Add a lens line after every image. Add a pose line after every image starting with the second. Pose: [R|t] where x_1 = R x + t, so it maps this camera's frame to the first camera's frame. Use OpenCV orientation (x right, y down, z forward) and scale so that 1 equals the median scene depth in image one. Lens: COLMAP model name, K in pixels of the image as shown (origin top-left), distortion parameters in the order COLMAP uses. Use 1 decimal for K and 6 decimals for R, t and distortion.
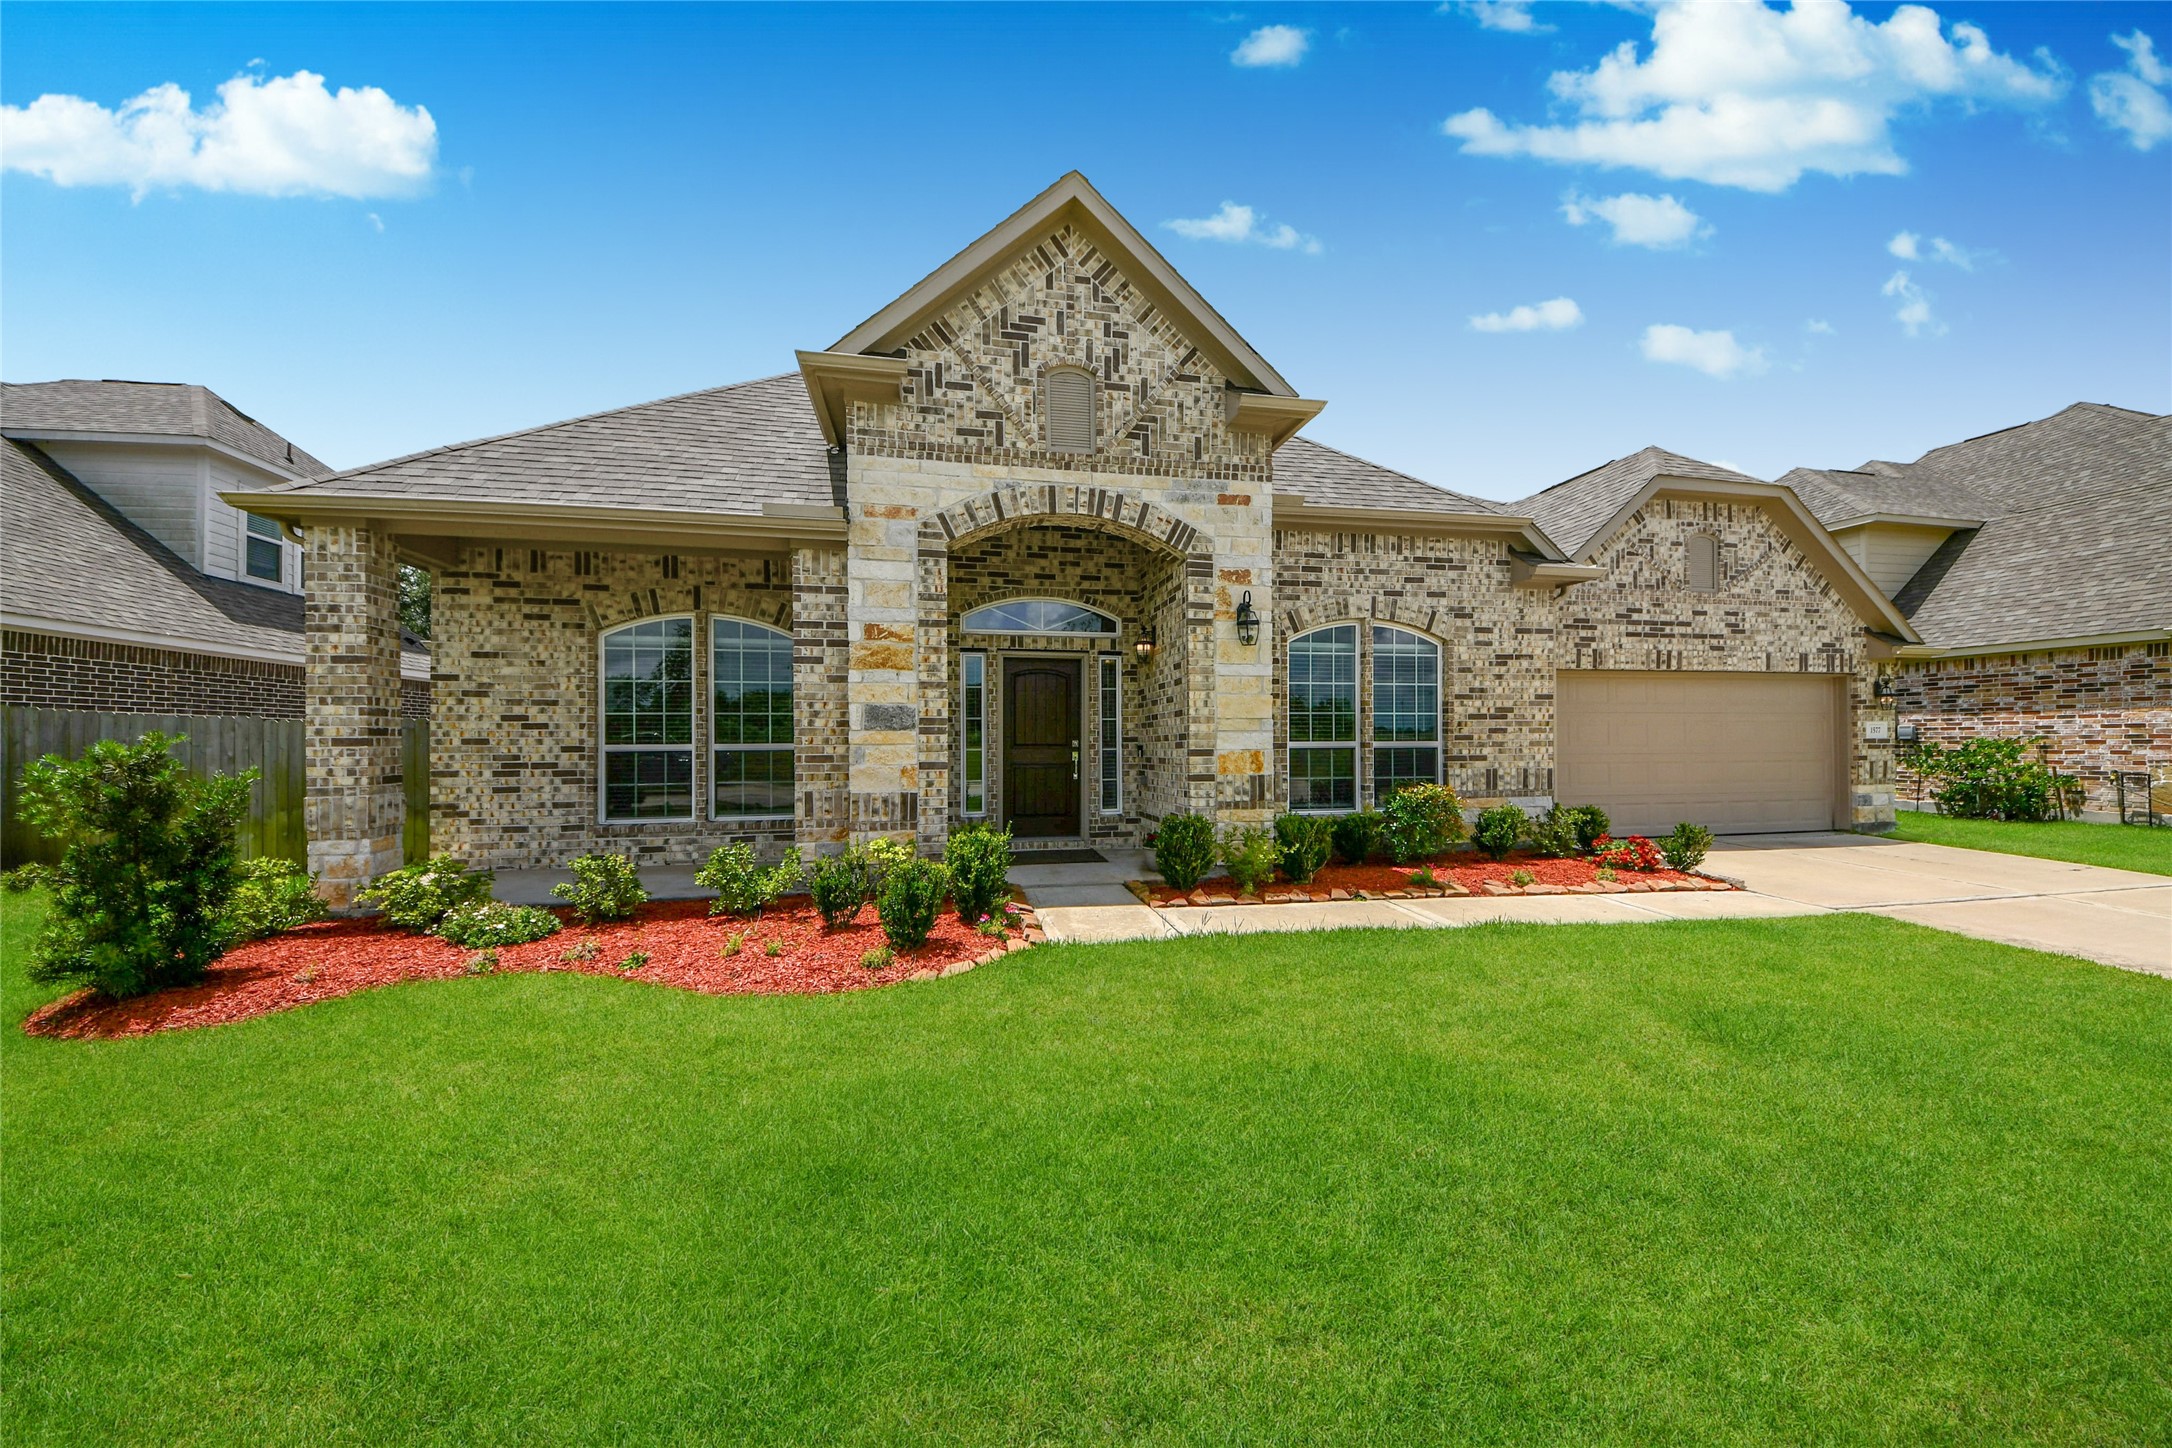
lens RADIAL K [[780.6, 0, 1102.5], [0, 780.6, 737.4], [0, 0, 1]] dist [0.038690, -0.022444]
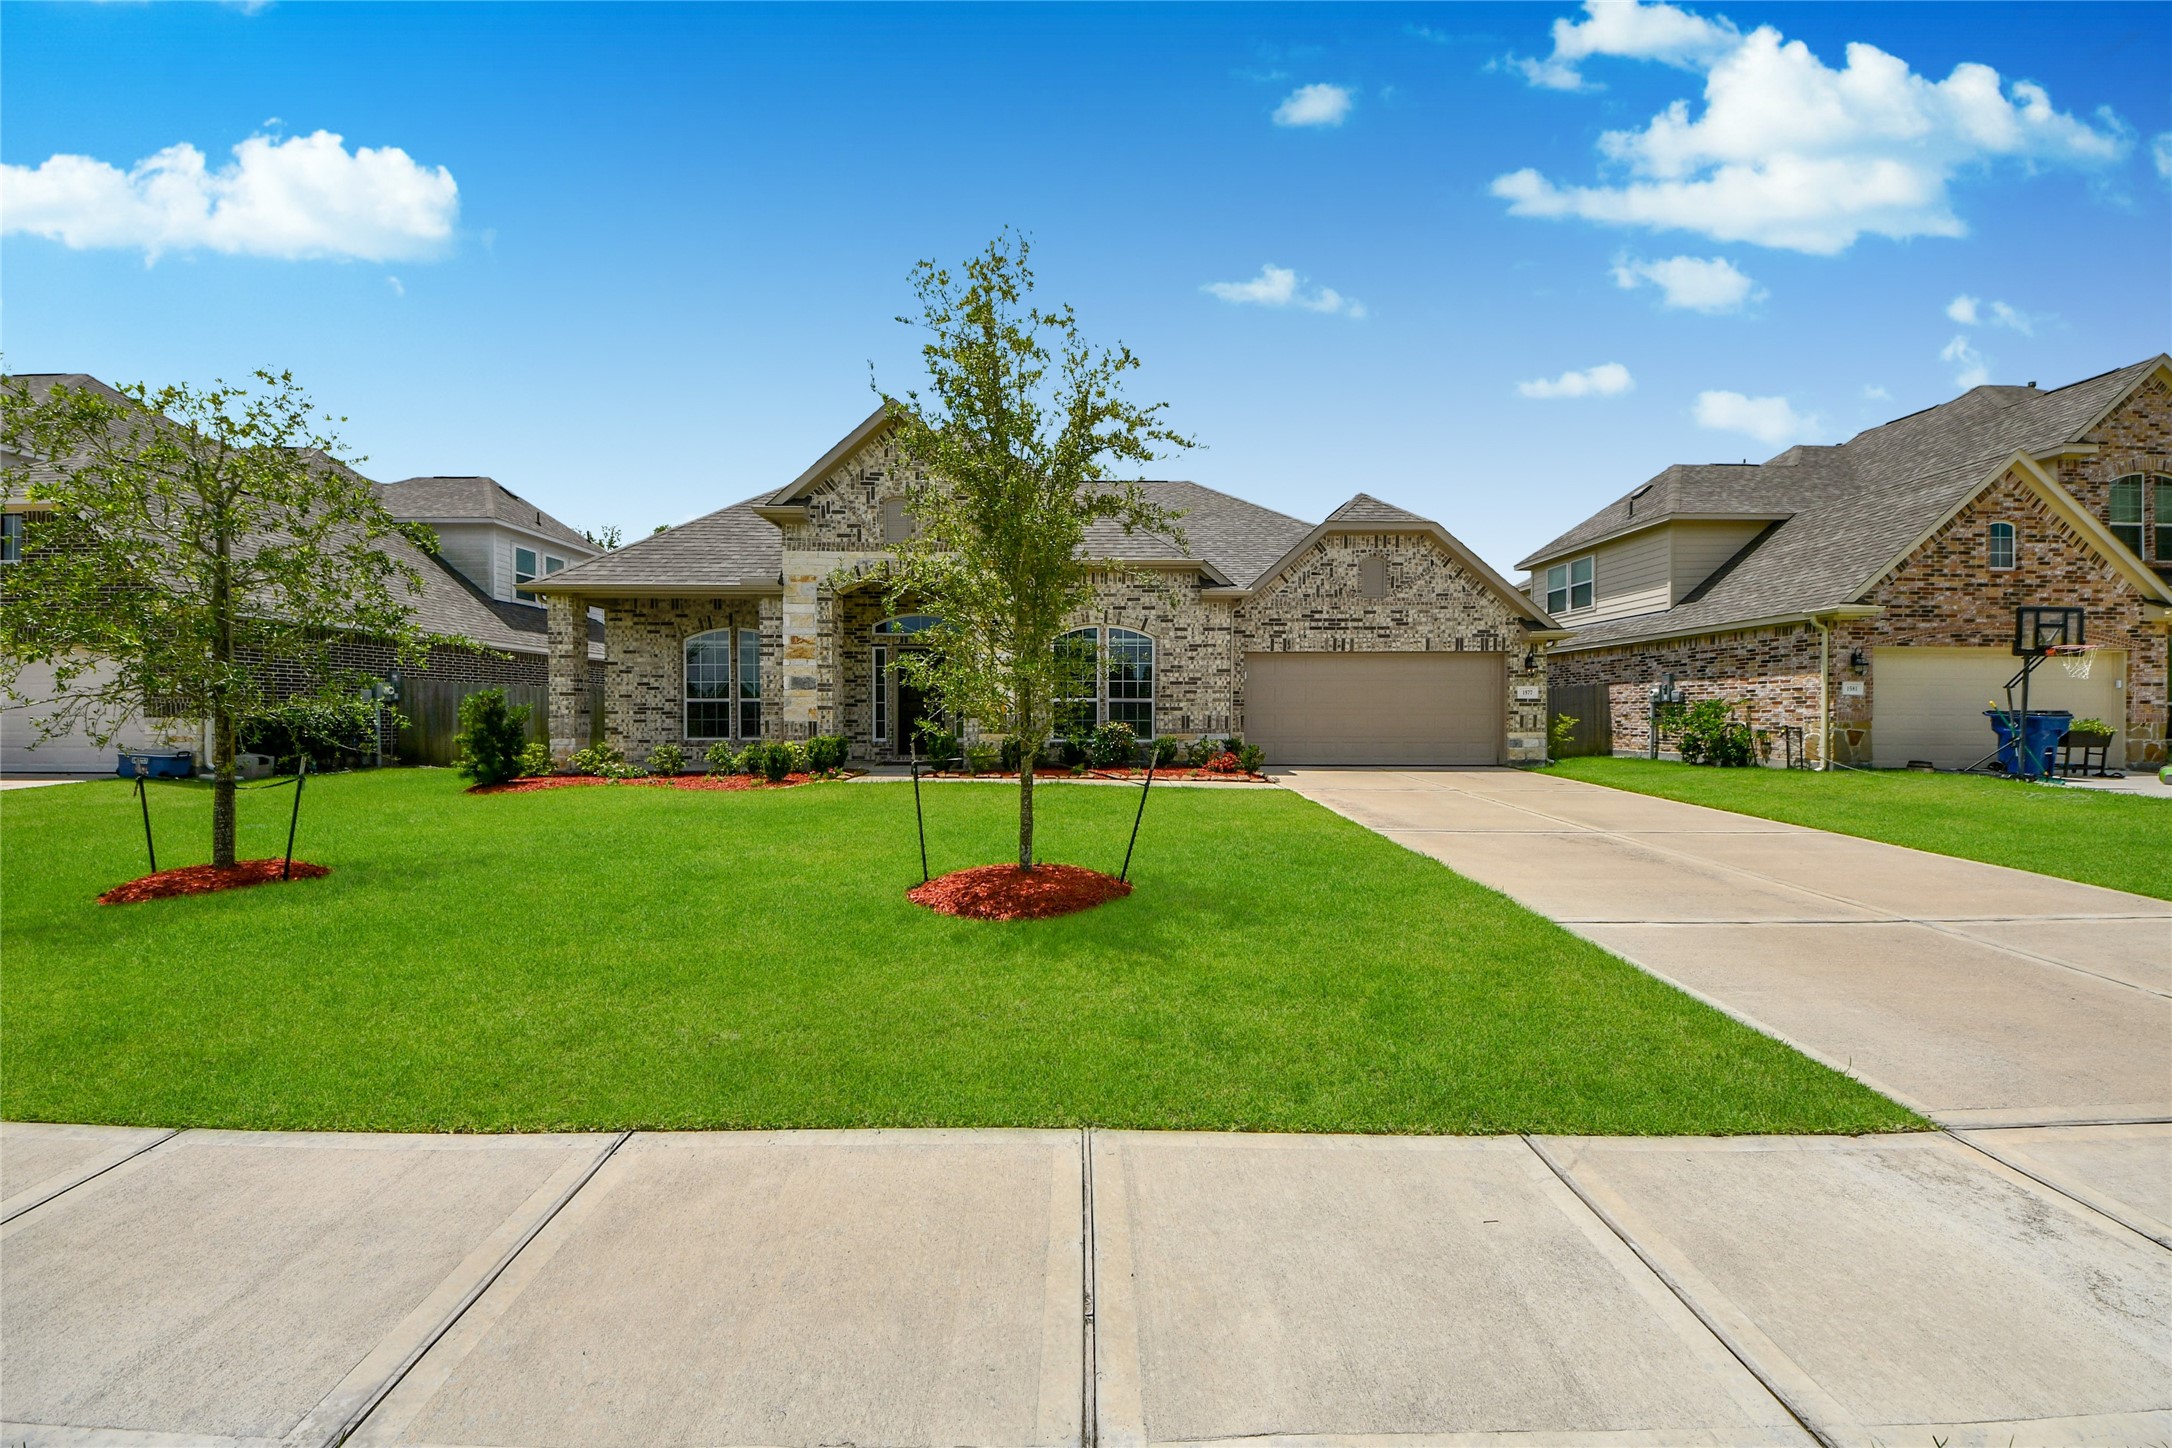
lens RADIAL K [[786.3, 0, 1099.9], [0, 786.3, 722.7], [0, 0, 1]] dist [0.054442, -0.022923]
pose [[0.981686, 0.007065, -0.190374, 0.731771], [-0.004213, 0.999873, 0.015382, 0.035265], [0.190458, -0.014298, 0.981591, -0.712444]]
